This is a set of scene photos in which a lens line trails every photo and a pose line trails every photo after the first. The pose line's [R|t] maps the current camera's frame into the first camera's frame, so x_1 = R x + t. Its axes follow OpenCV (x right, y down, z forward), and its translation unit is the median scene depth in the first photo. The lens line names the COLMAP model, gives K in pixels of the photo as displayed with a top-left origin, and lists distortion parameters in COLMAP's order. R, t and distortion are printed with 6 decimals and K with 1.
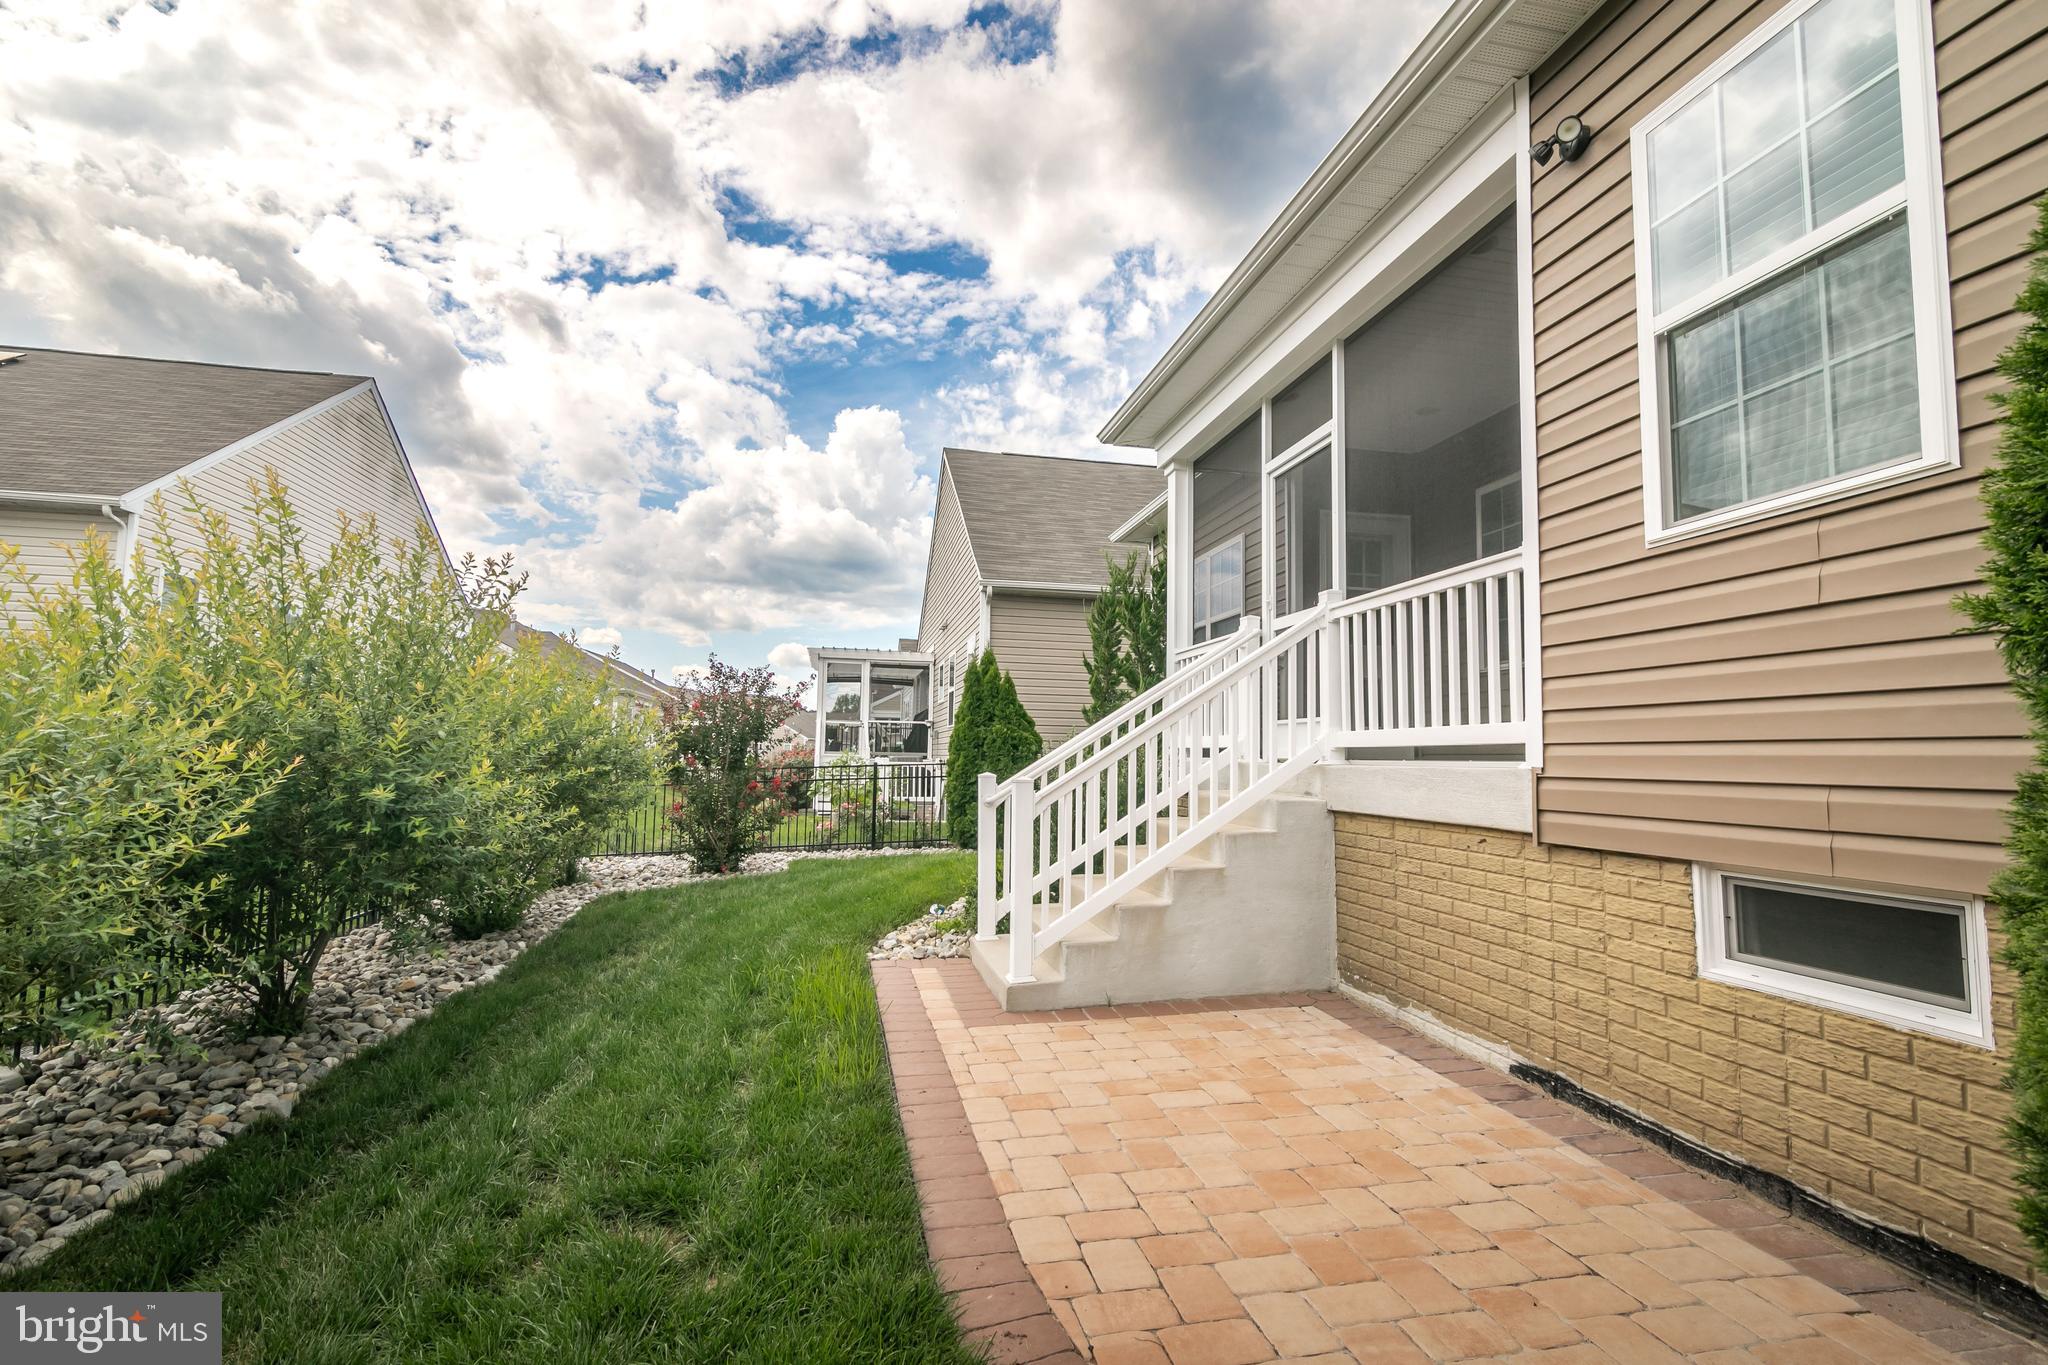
lens RADIAL K [[920.1, 0, 1024.0], [0, 920.1, 682.5], [0, 0, 1]] dist [0.001402, 0.000098]
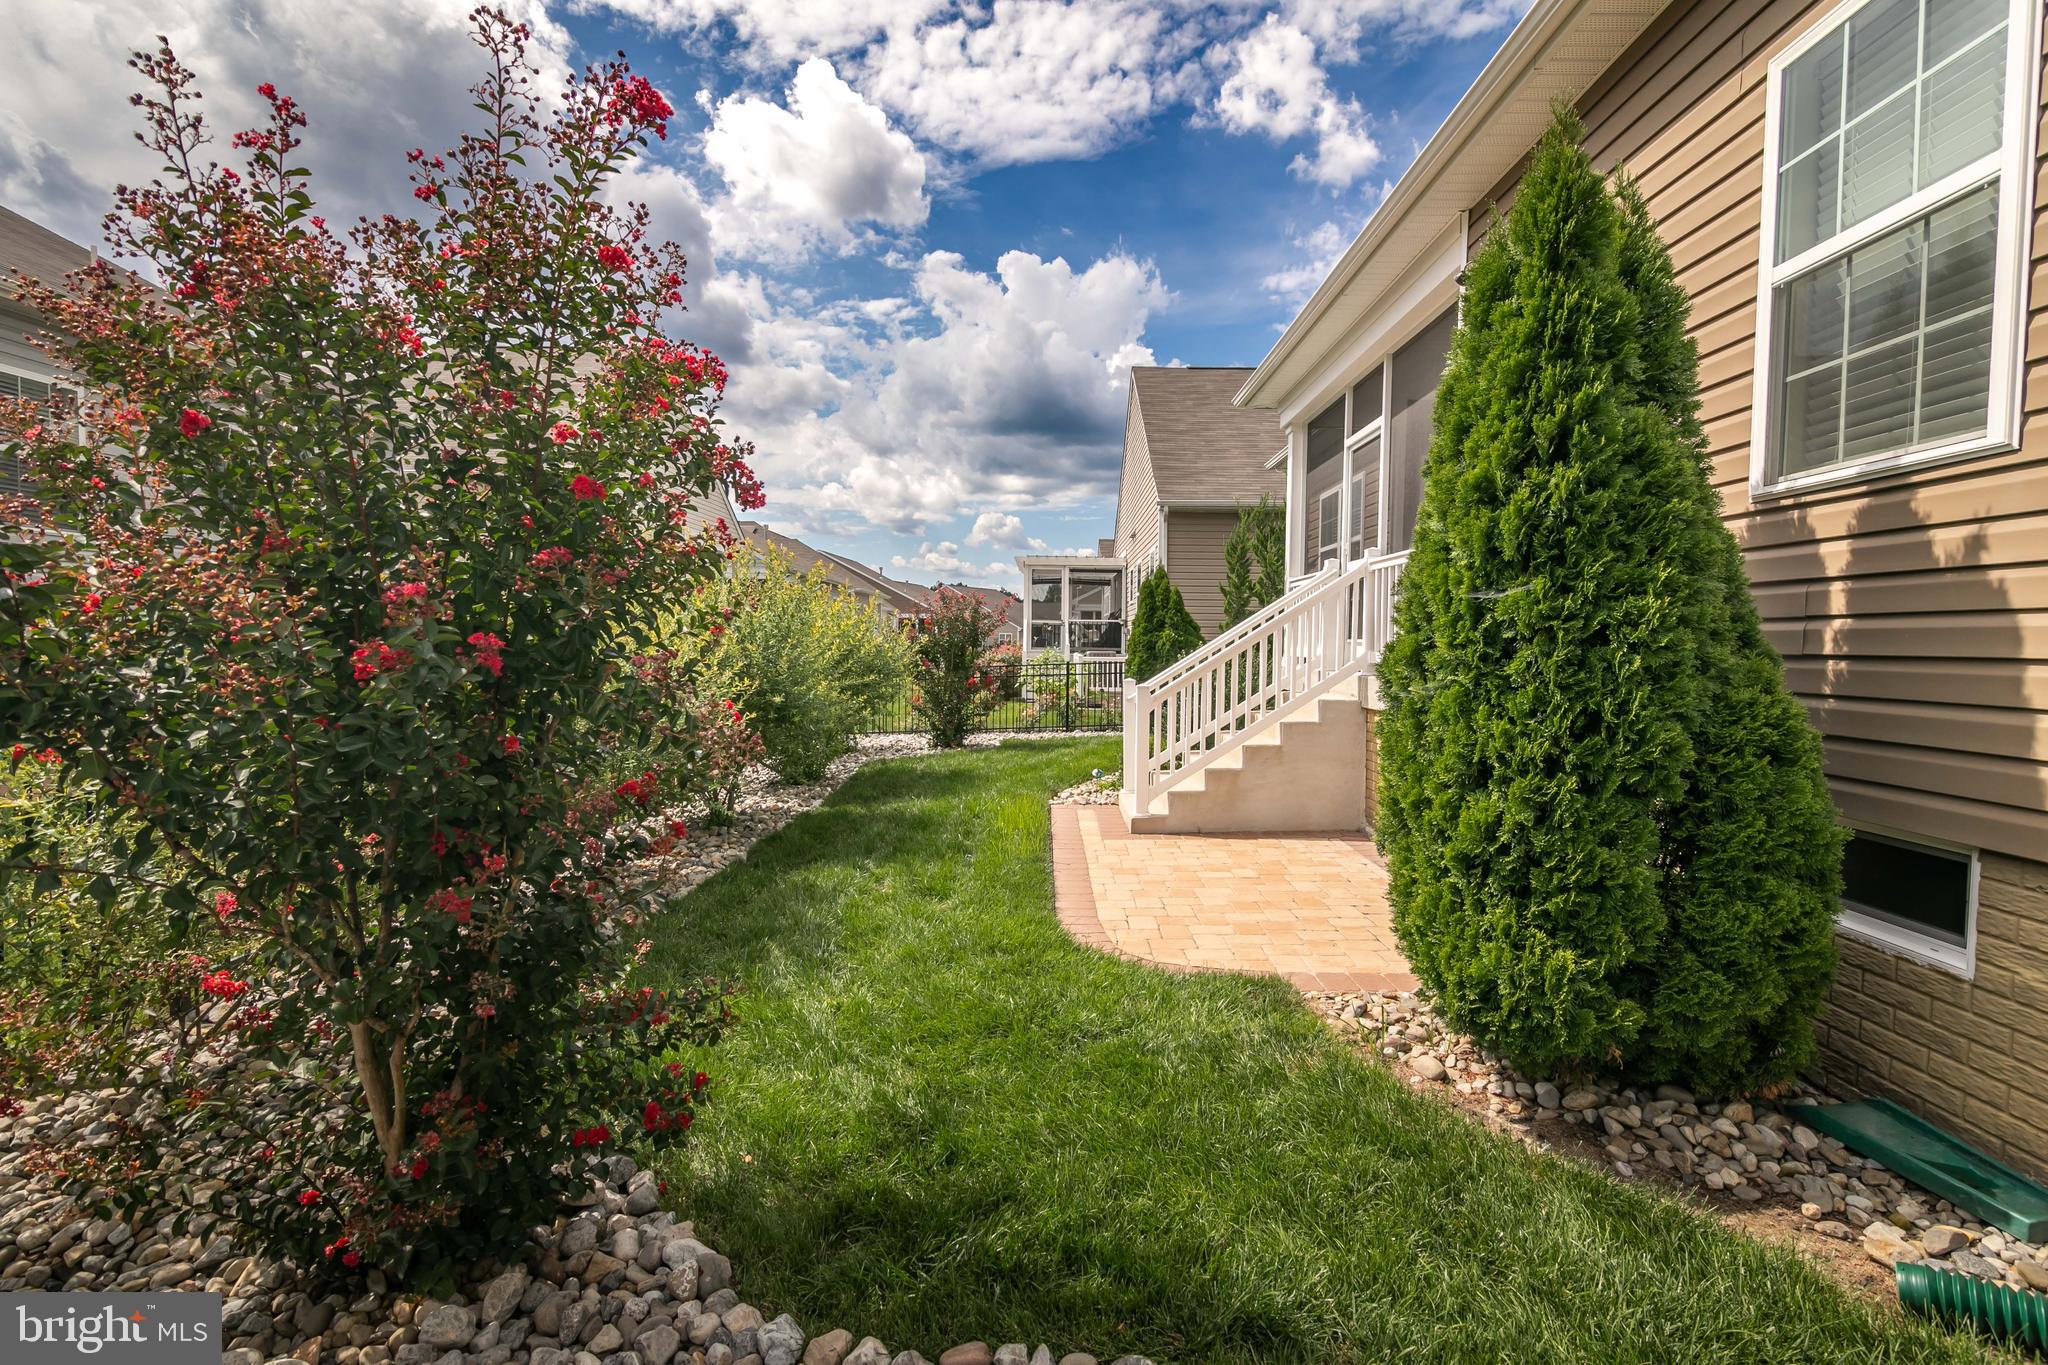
lens RADIAL K [[933.4, 0, 1023.4], [0, 933.4, 687.9], [0, 0, 1]] dist [0.000527, -0.000619]
pose [[0.973698, 0.004693, -0.227796, 0.117054], [0.024626, 0.991763, 0.125696, -0.066188], [0.226510, -0.127999, 0.965562, -0.392636]]
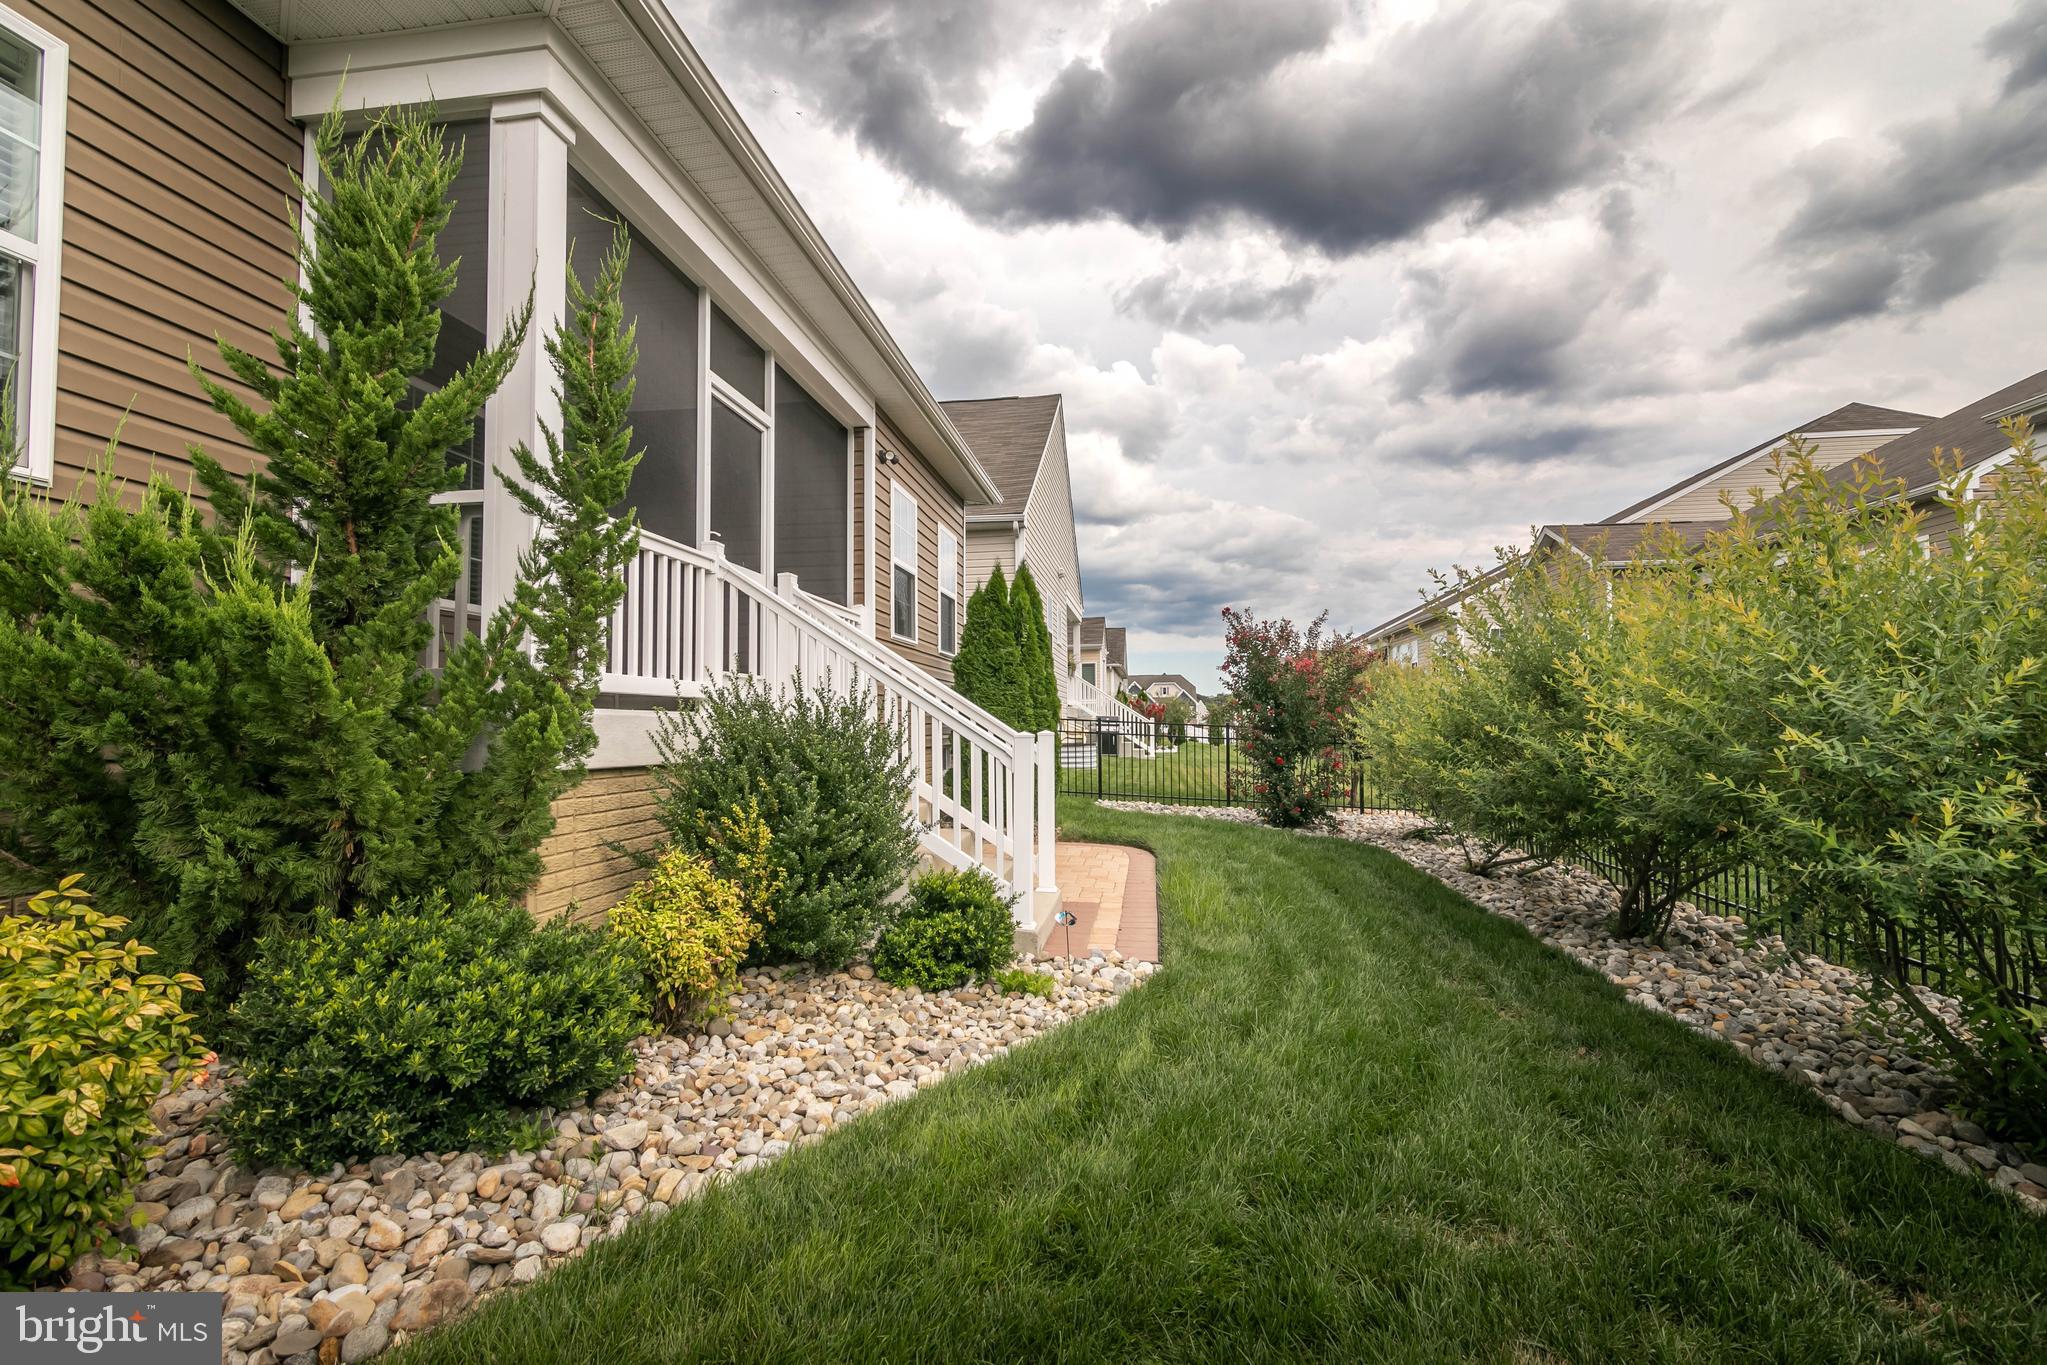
lens RADIAL K [[932.9, 0, 1022.9], [0, 932.9, 687.9], [0, 0, 1]] dist [0.000527, -0.000619]
pose [[-0.941447, -0.002641, 0.337151, -0.320709], [-0.041670, 0.993214, -0.108578, 0.146998], [-0.334576, -0.116269, -0.935169, 1.776975]]
